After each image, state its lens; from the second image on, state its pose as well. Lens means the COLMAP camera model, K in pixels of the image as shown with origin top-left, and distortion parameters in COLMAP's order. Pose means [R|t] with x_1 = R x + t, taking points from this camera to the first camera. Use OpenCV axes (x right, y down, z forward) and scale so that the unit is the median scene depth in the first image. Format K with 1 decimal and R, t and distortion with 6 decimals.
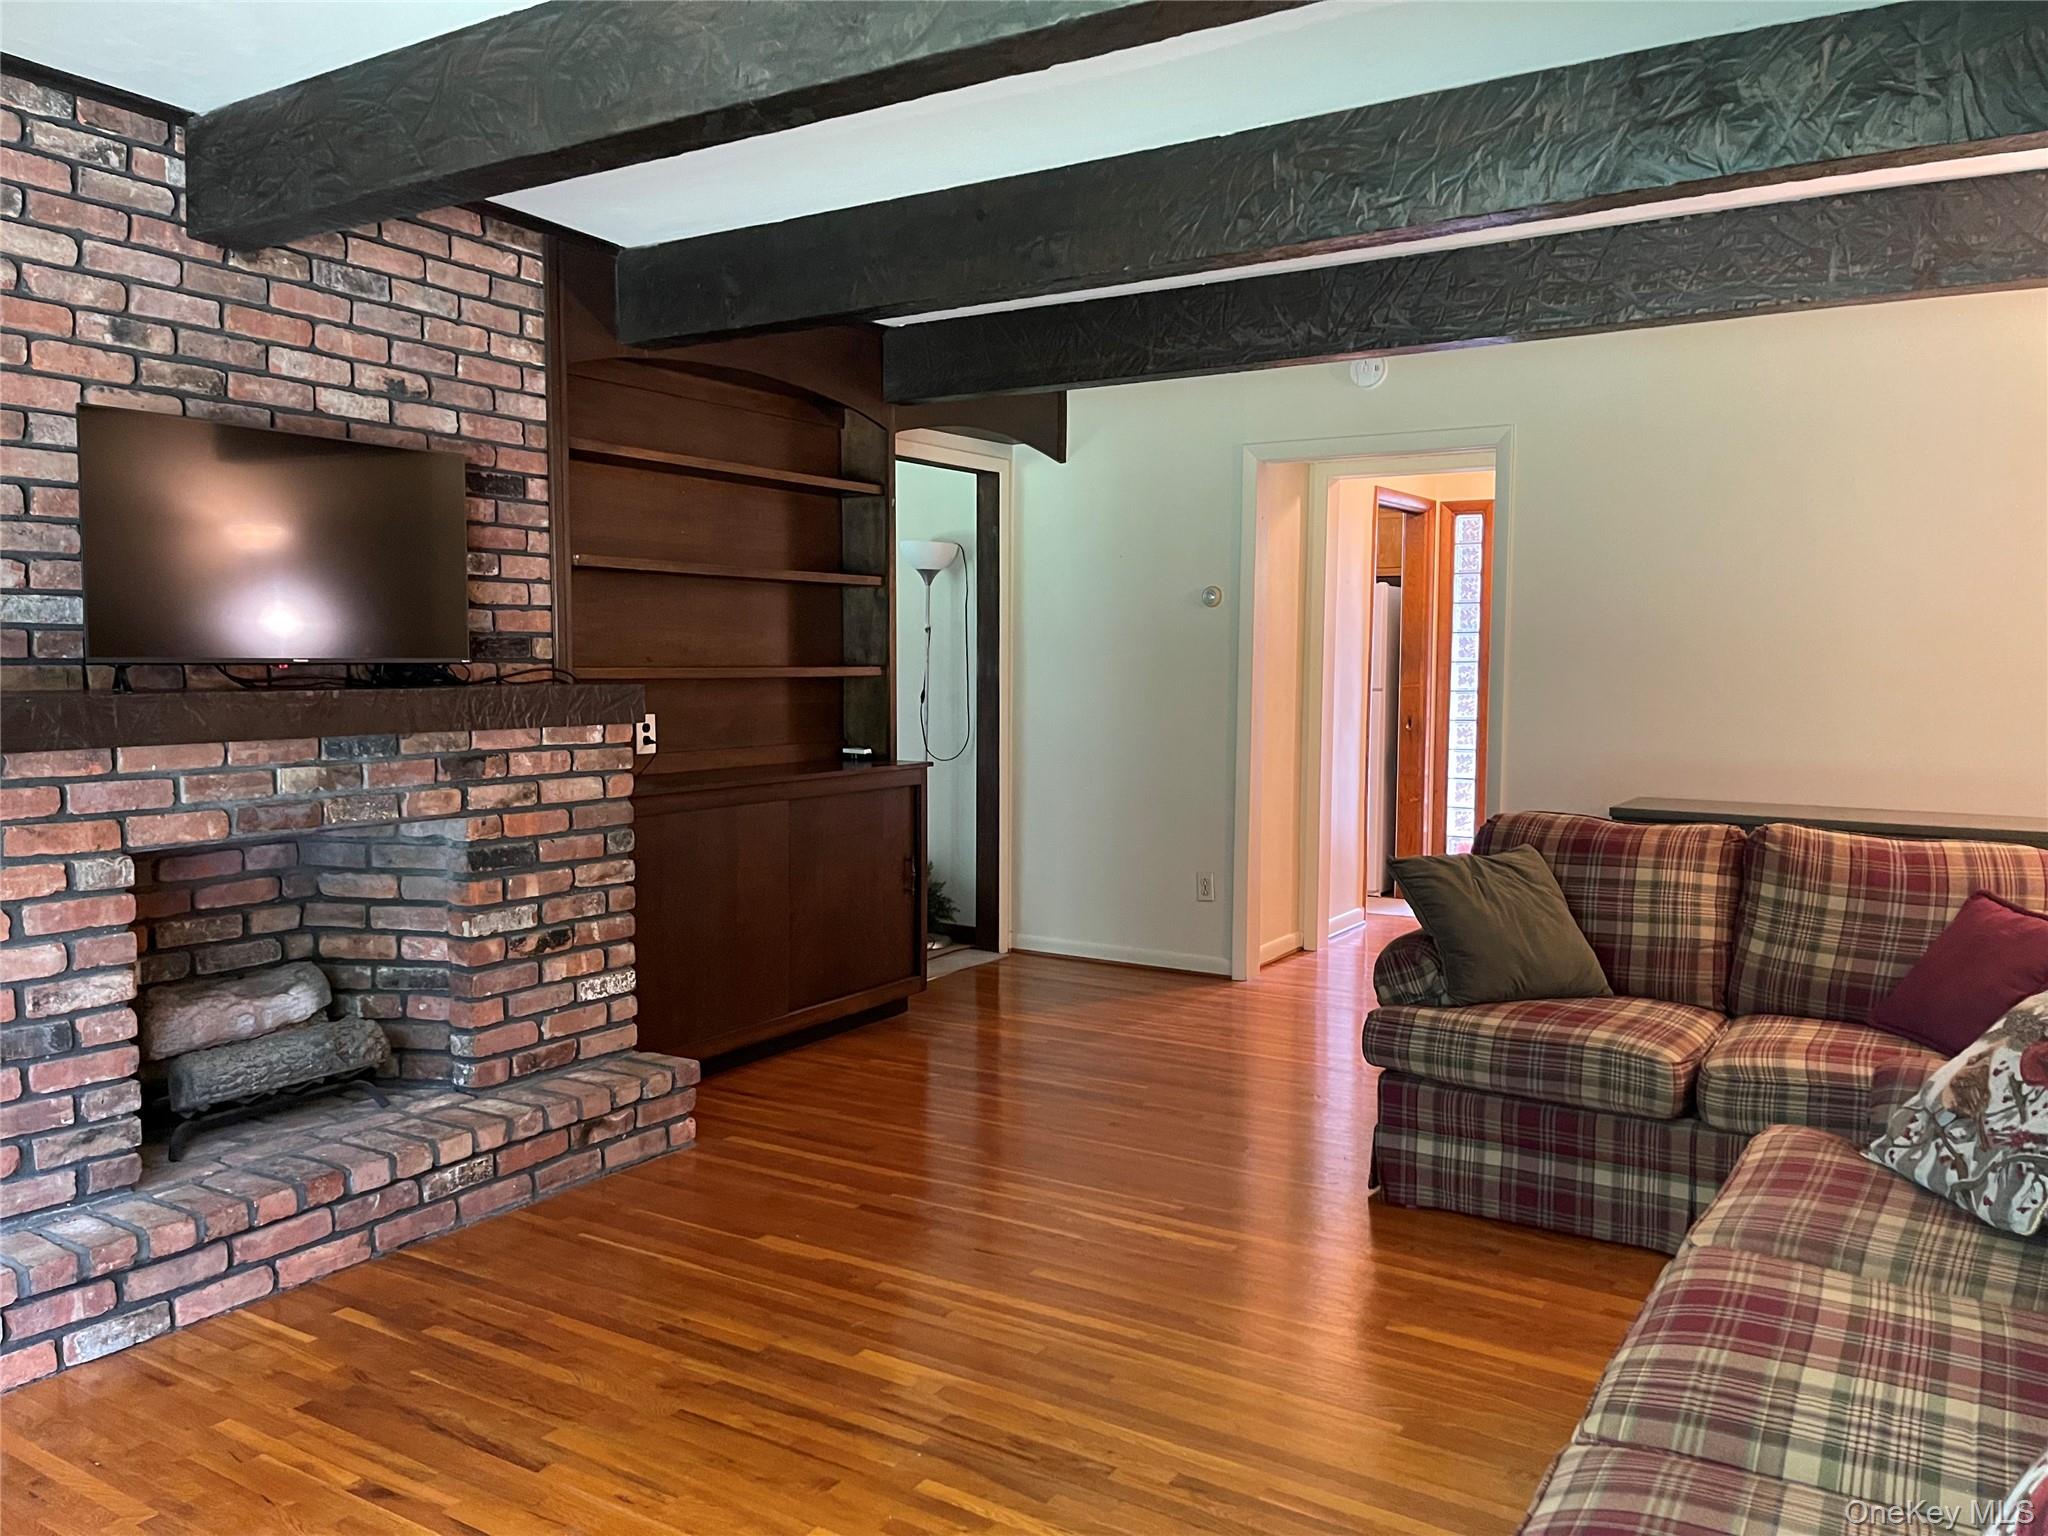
lens RADIAL K [[1535.2, 0, 1013.5], [0, 1535.2, 782.3], [0, 0, 1]] dist [0.078867, -0.113238]
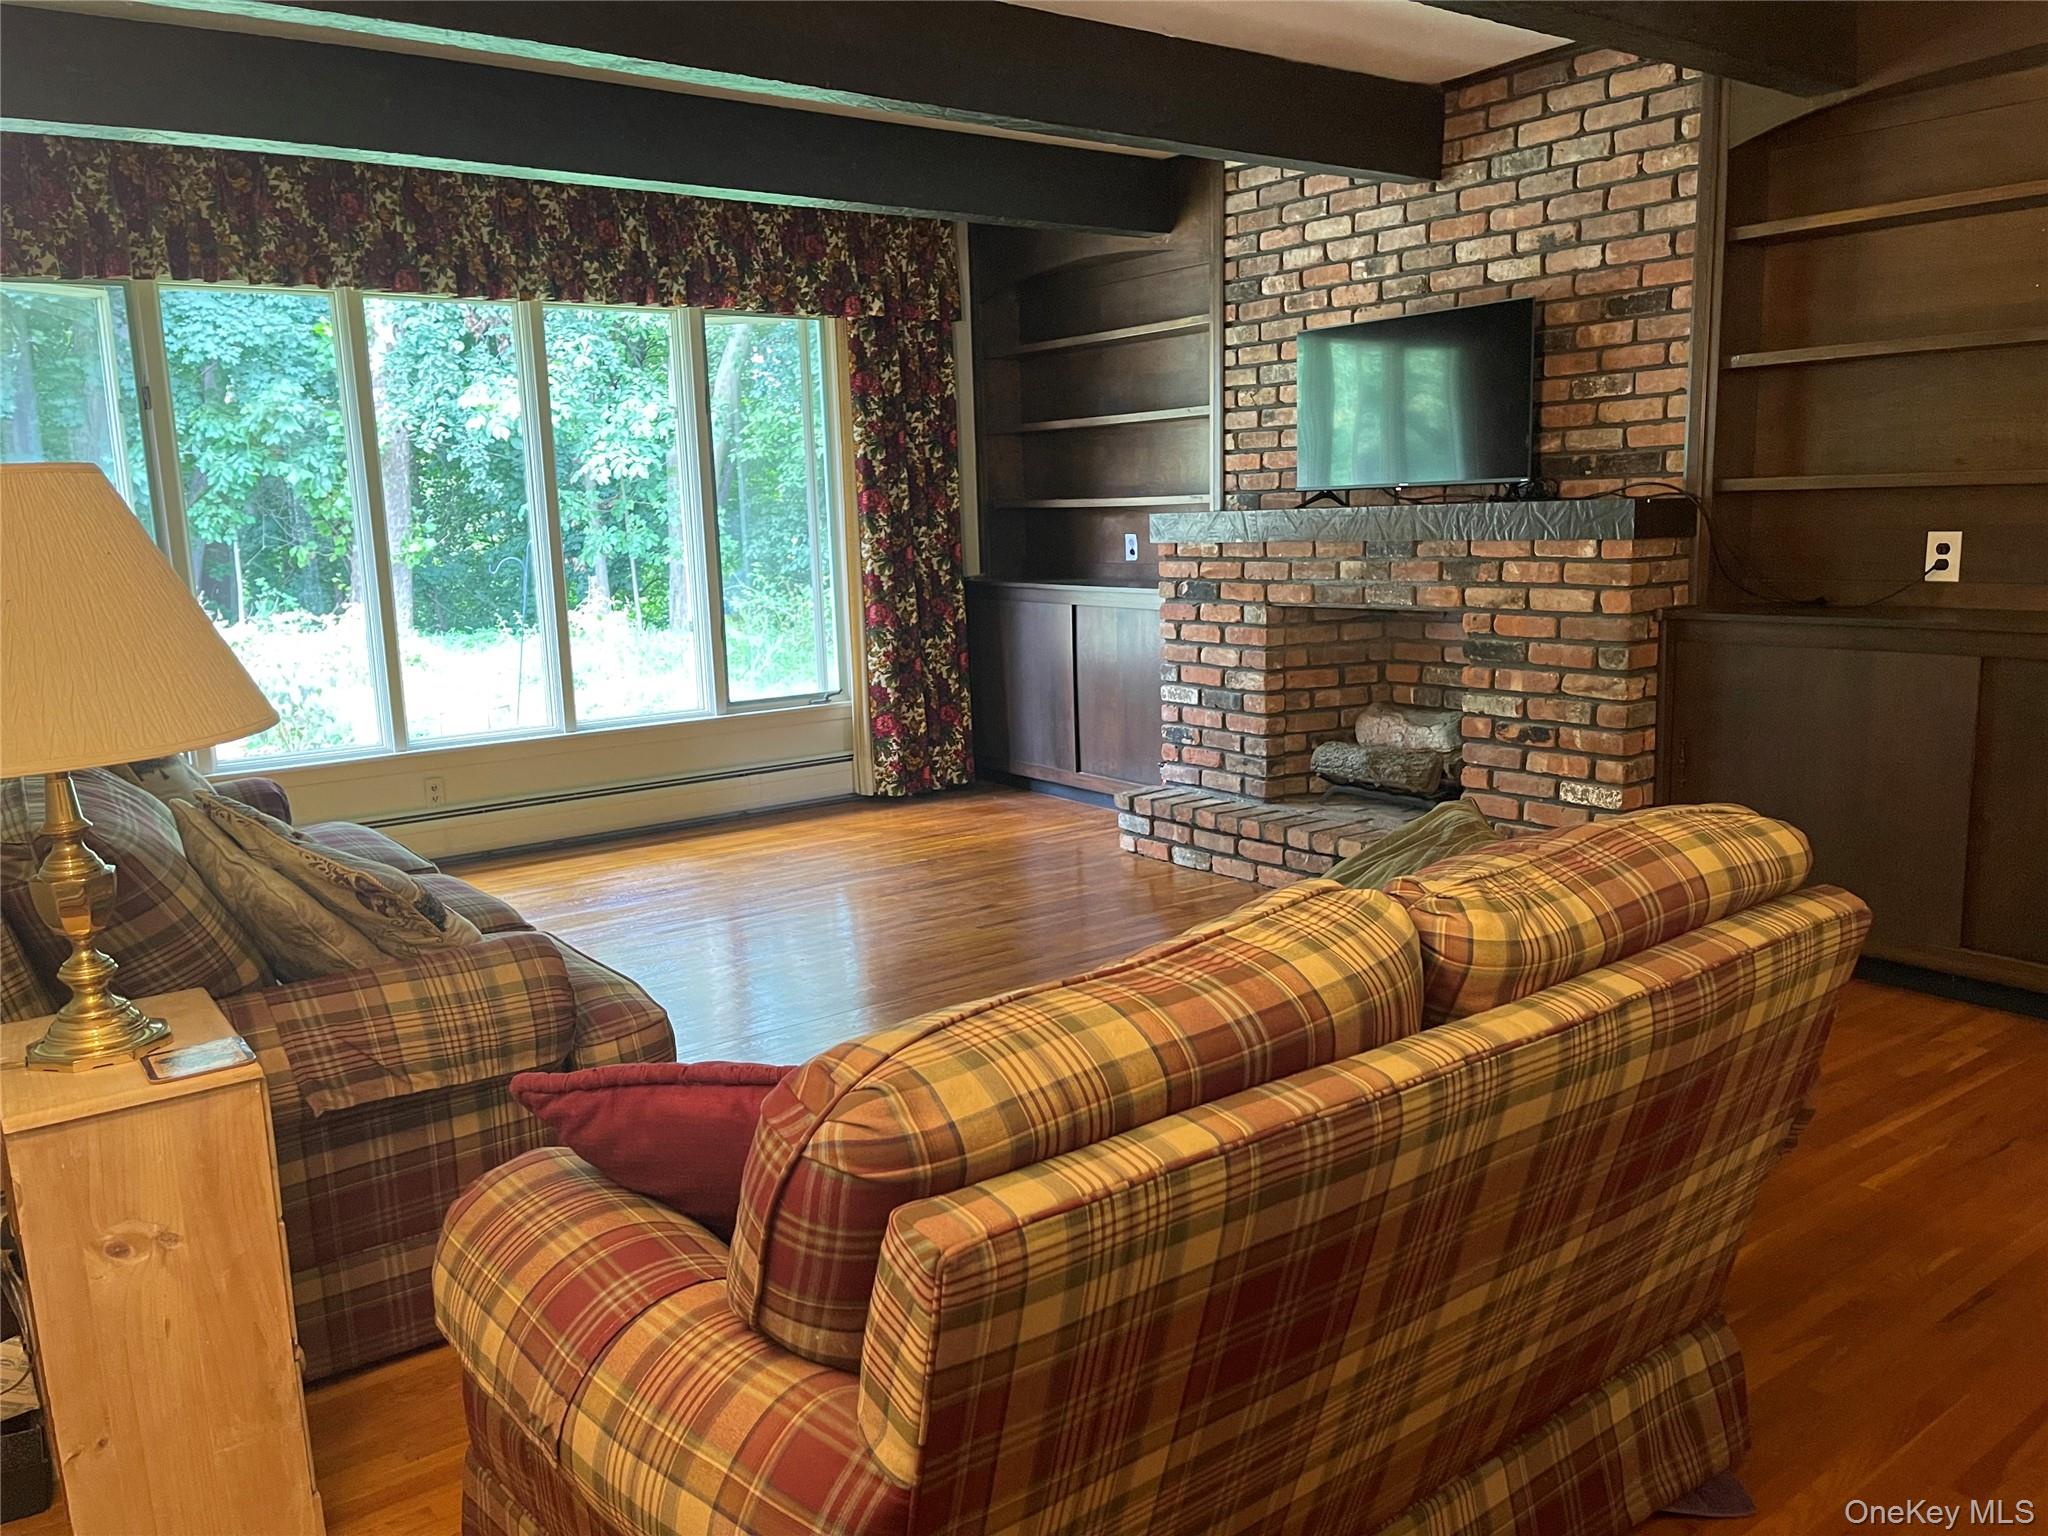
lens RADIAL K [[1535.2, 0, 1013.5], [0, 1535.2, 782.3], [0, 0, 1]] dist [0.078867, -0.113238]
pose [[-0.356975, 0.172121, -0.918119, 0.870649], [-0.045858, 0.978463, 0.201264, -0.071449], [0.932988, 0.113950, -0.341393, 1.047746]]
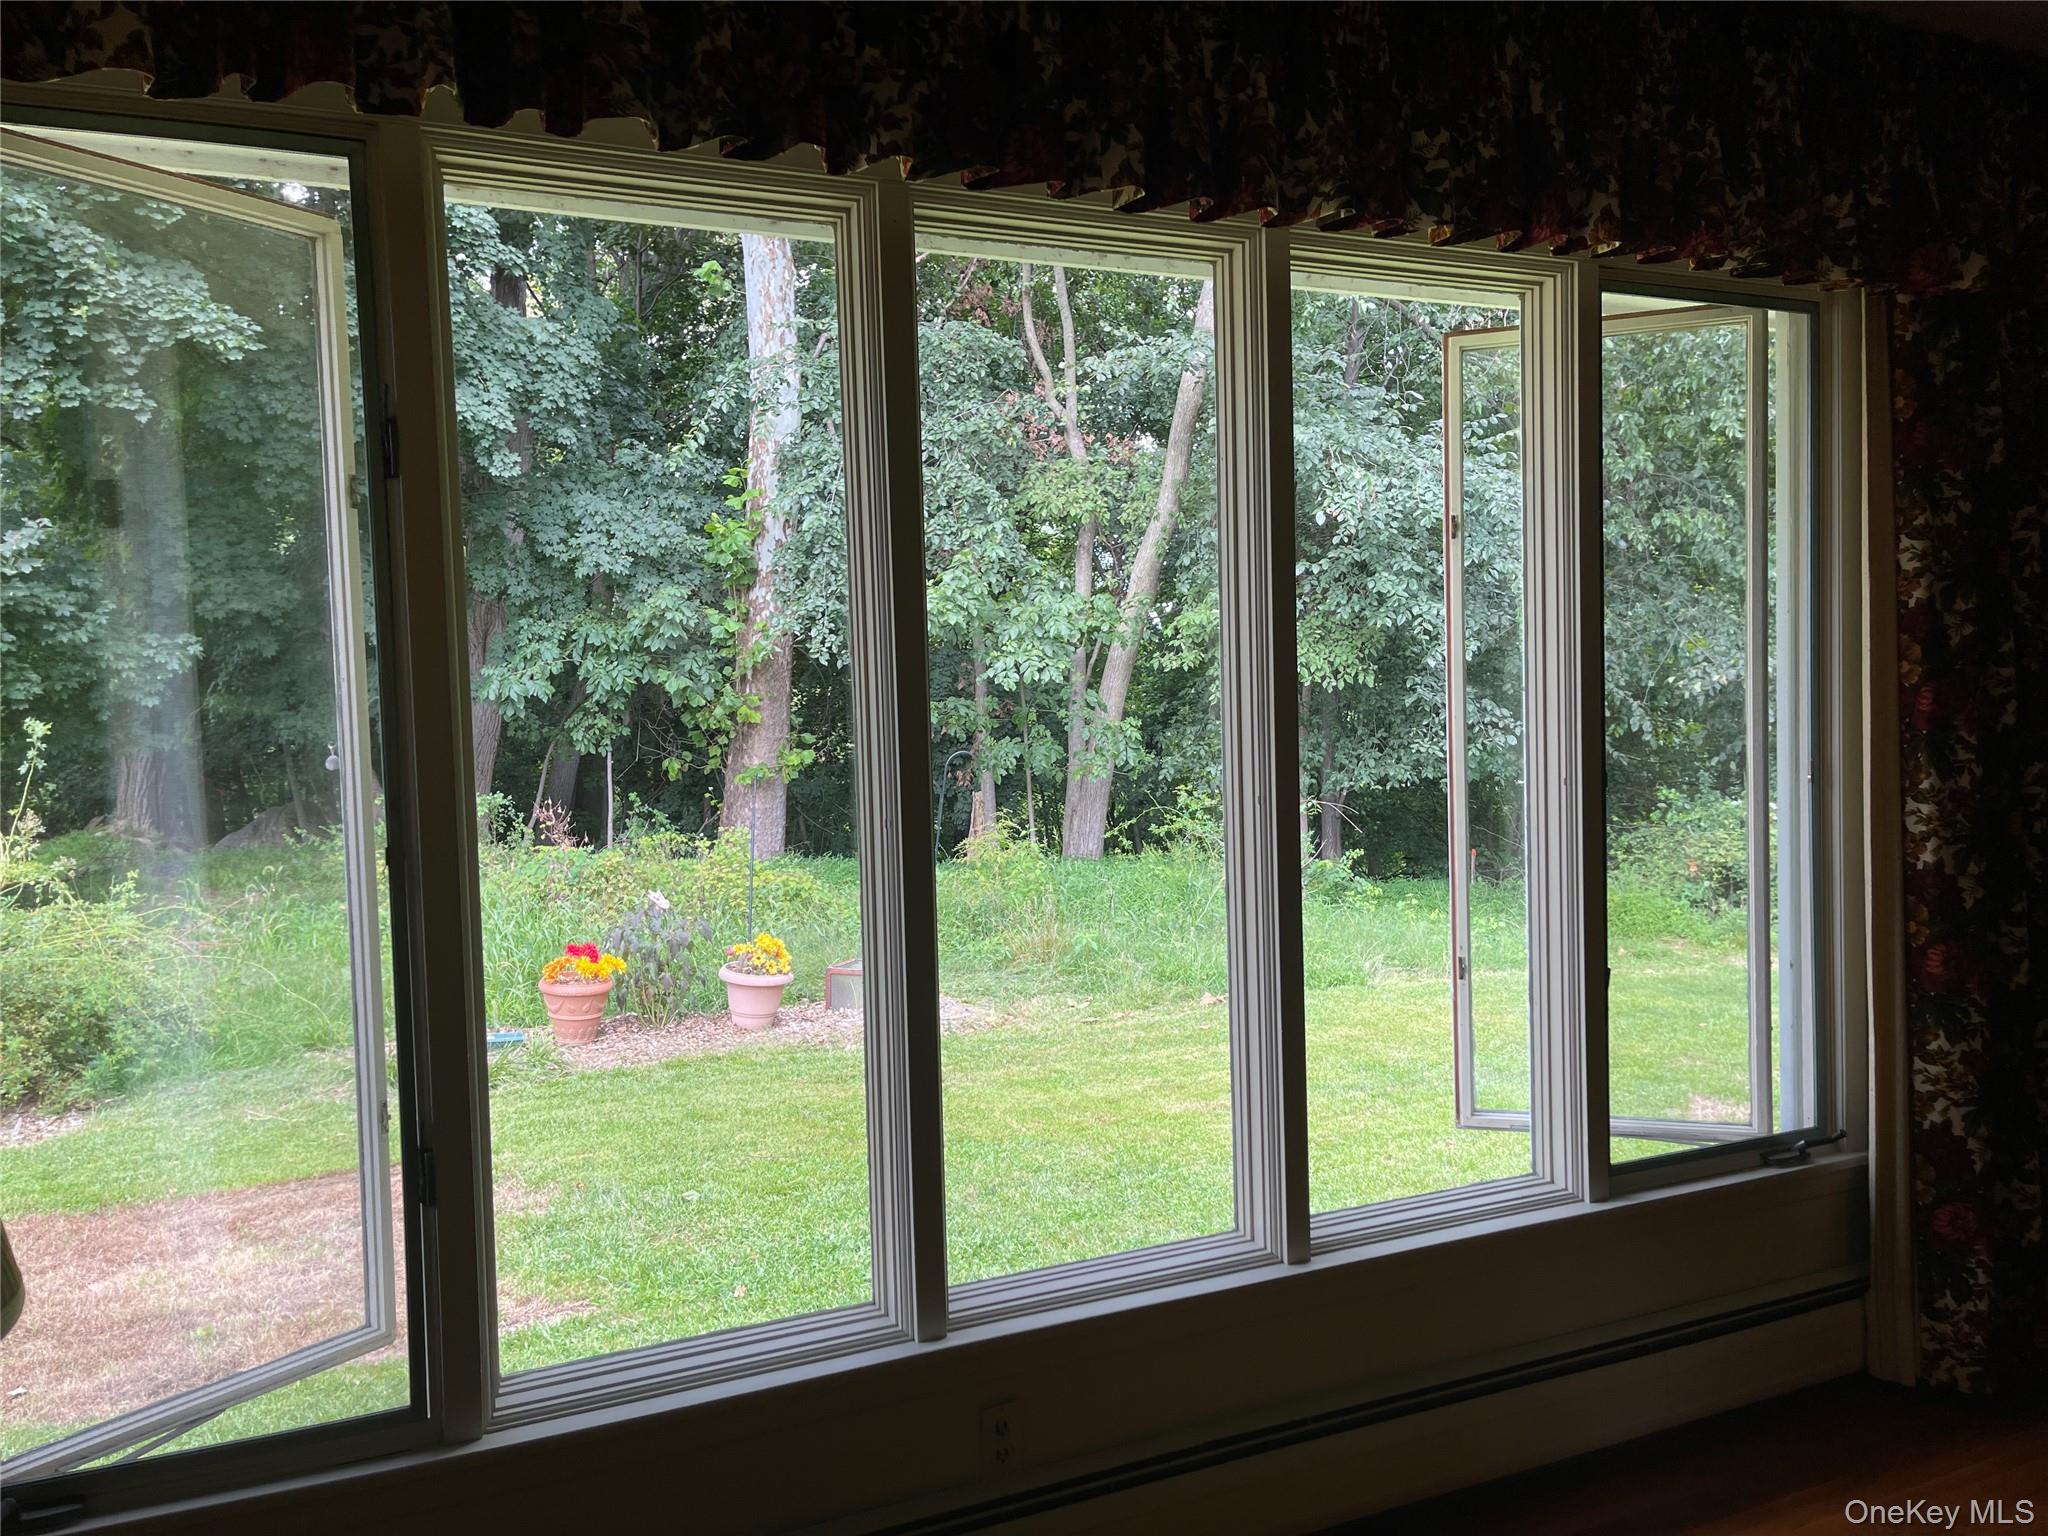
lens RADIAL K [[1535.2, 0, 1013.5], [0, 1535.2, 782.3], [0, 0, 1]] dist [0.078867, -0.113238]
pose [[-0.539932, 0.045297, -0.840489, 0.201409], [-0.039898, 0.996051, 0.079311, -0.031925], [0.840763, 0.076357, -0.535992, 0.341070]]
